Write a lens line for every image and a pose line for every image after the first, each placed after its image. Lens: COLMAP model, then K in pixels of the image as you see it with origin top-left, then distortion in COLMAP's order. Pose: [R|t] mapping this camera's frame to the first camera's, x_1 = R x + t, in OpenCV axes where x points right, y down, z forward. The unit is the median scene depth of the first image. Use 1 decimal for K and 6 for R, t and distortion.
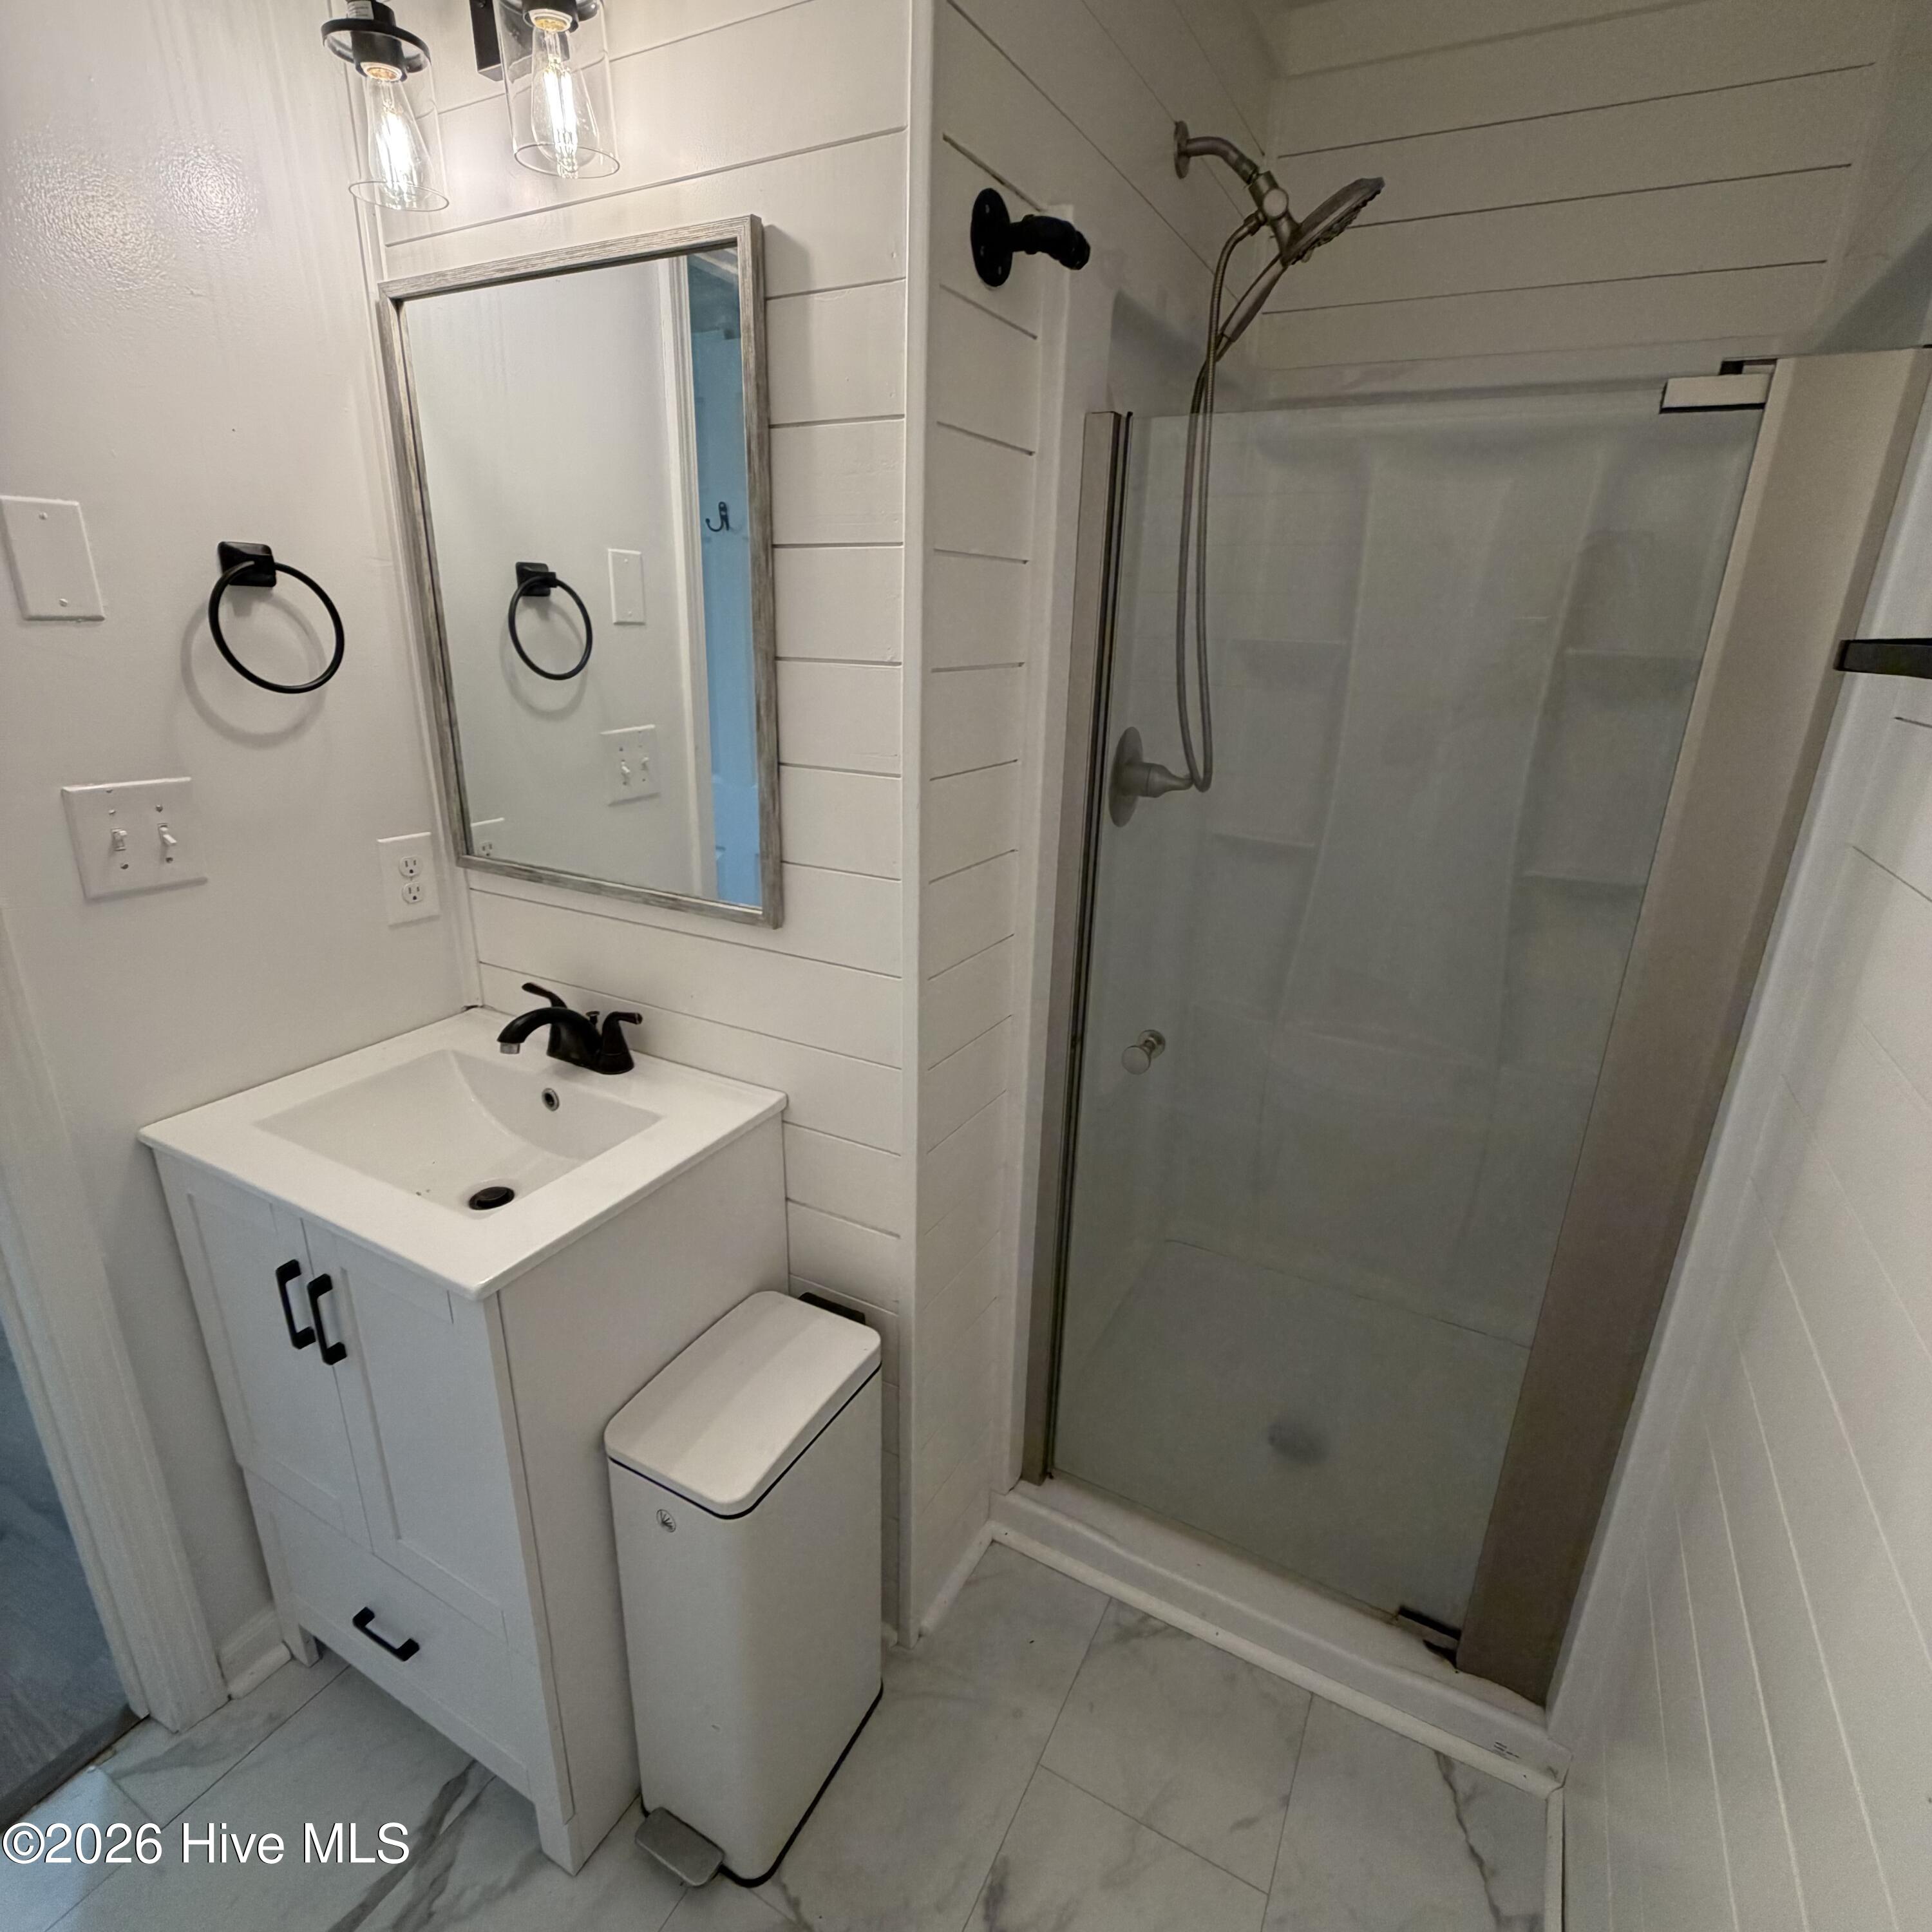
lens RADIAL K [[1028.4, 0, 972.6], [0, 1028.4, 970.0], [0, 0, 1]] dist [-0.001121, 0.000815]
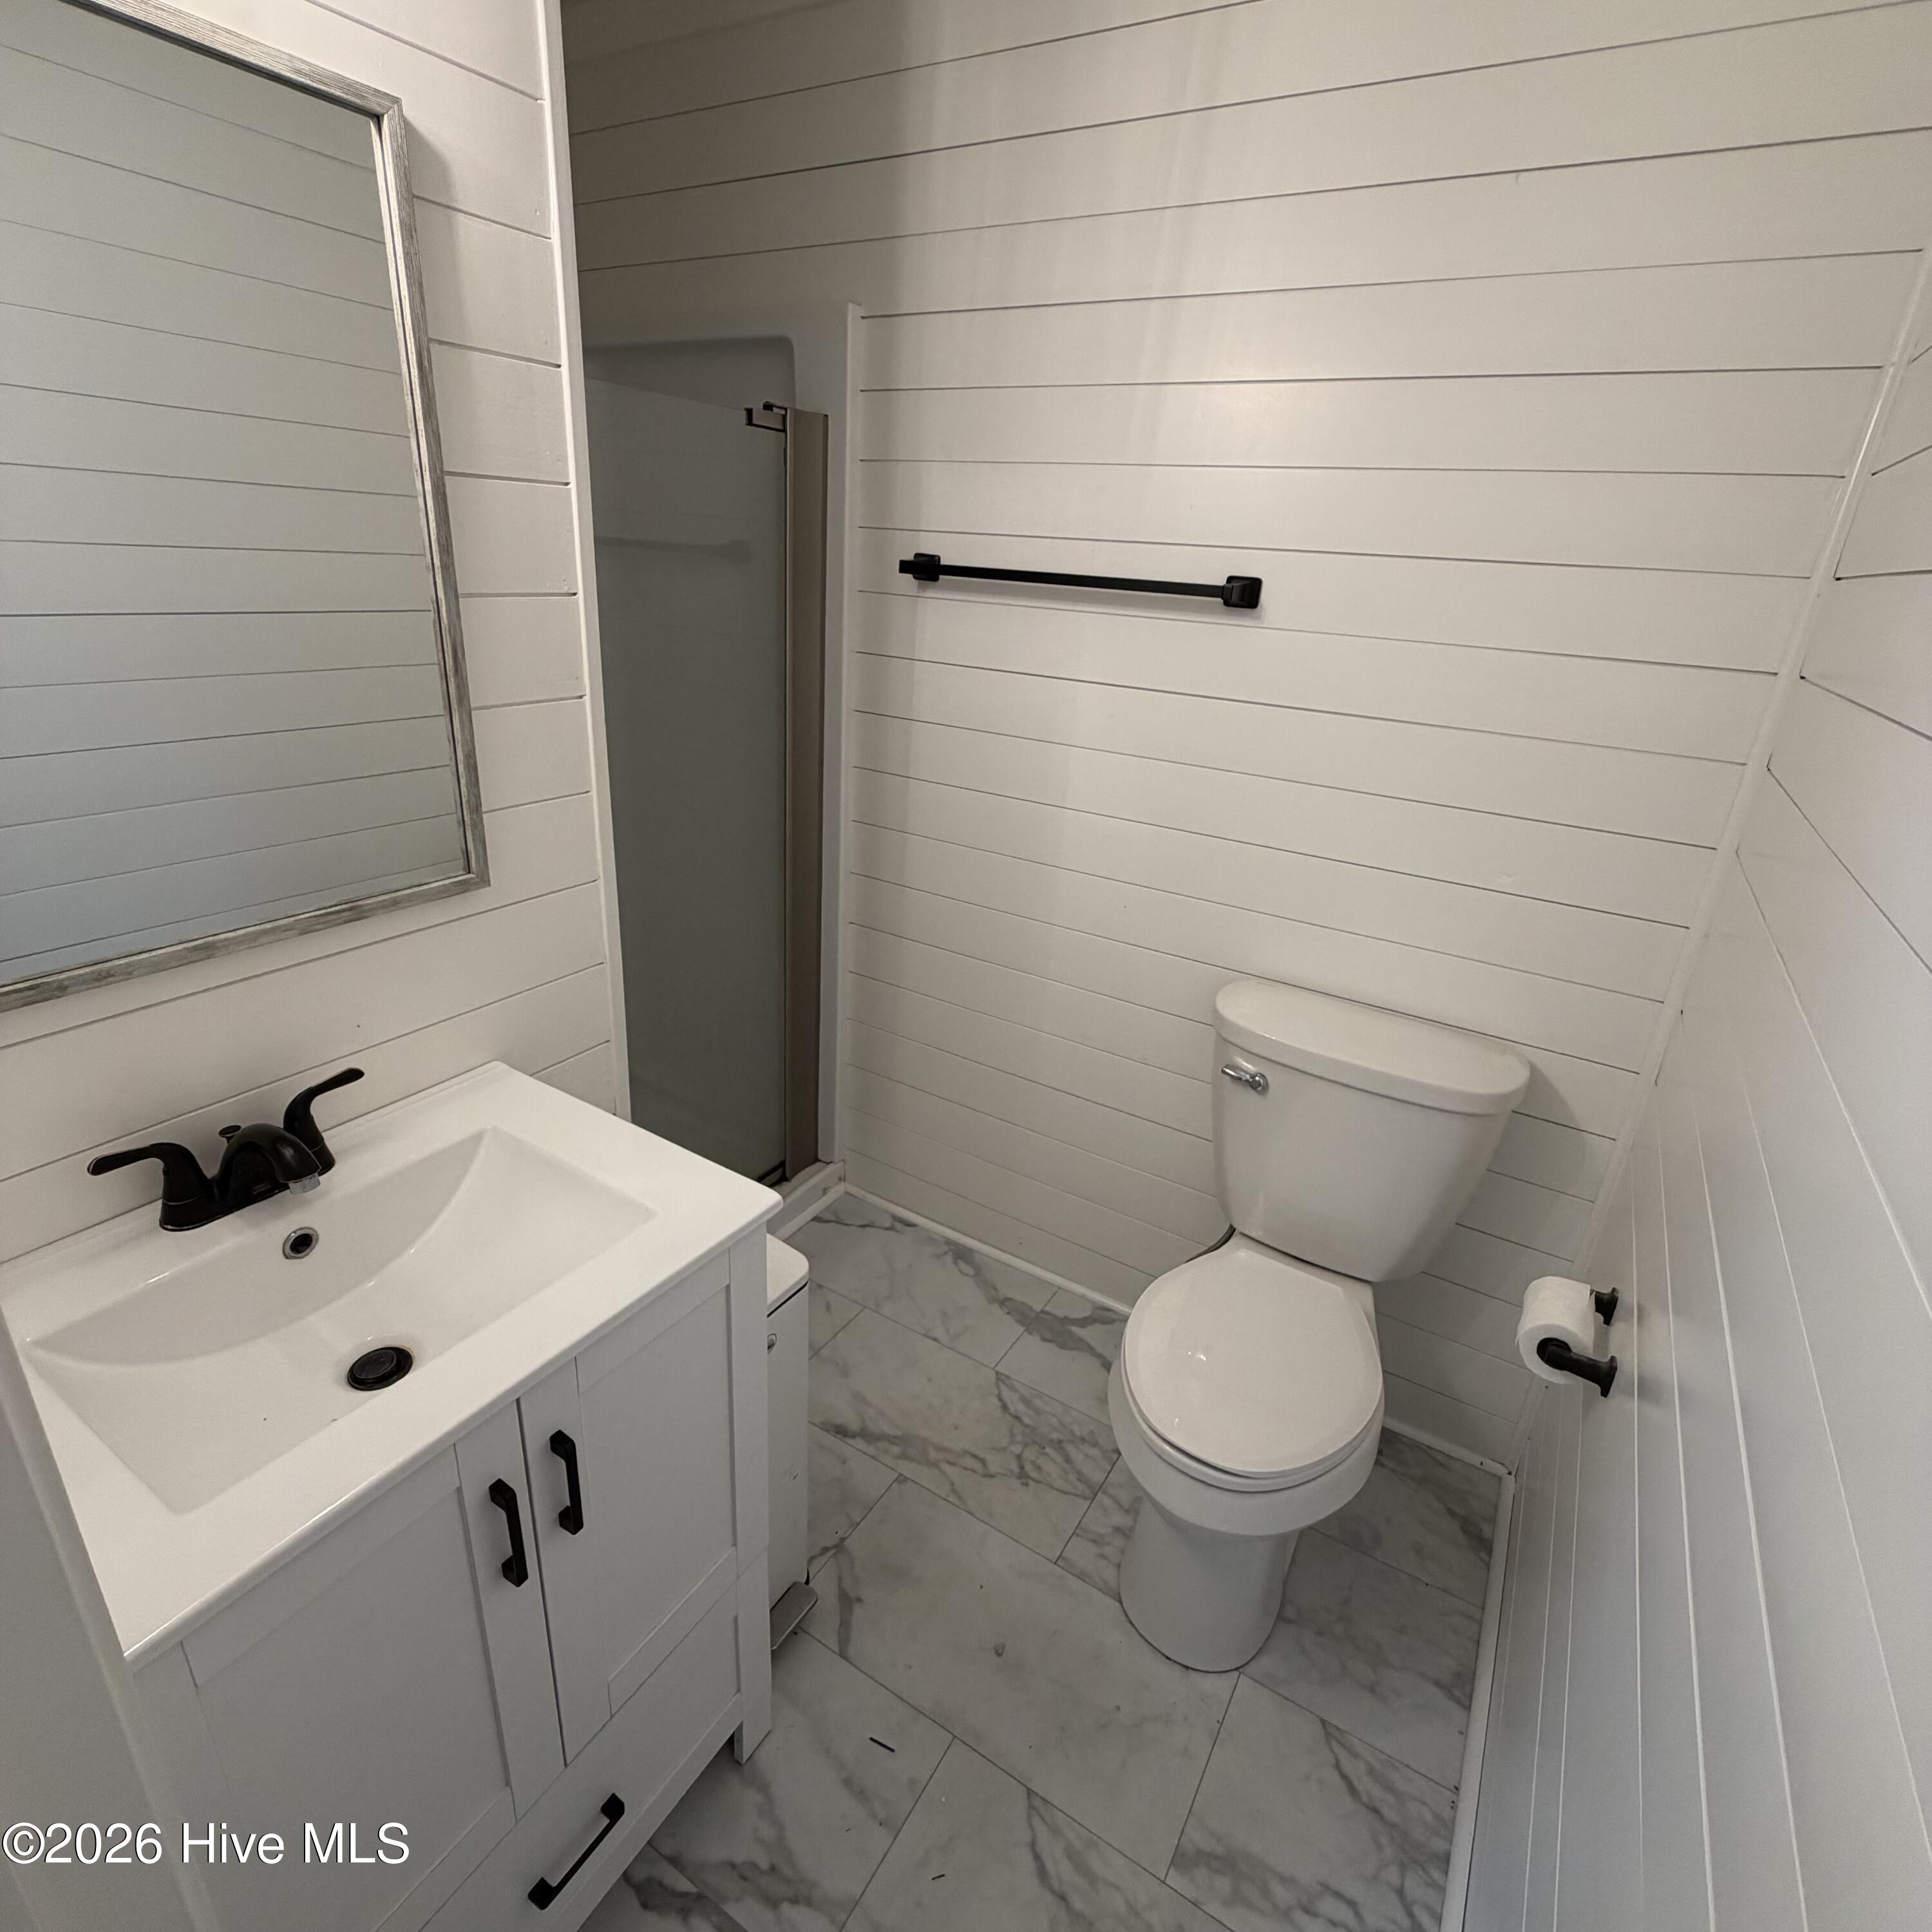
lens RADIAL K [[1028.4, 0, 973.0], [0, 1028.4, 964.3], [0, 0, 1]] dist [-0.001121, 0.000815]
pose [[0.057380, -0.399015, 0.915147, -1.058991], [0.260556, 0.890874, 0.372094, -0.211349], [-0.963752, 0.217096, 0.155085, 0.434247]]
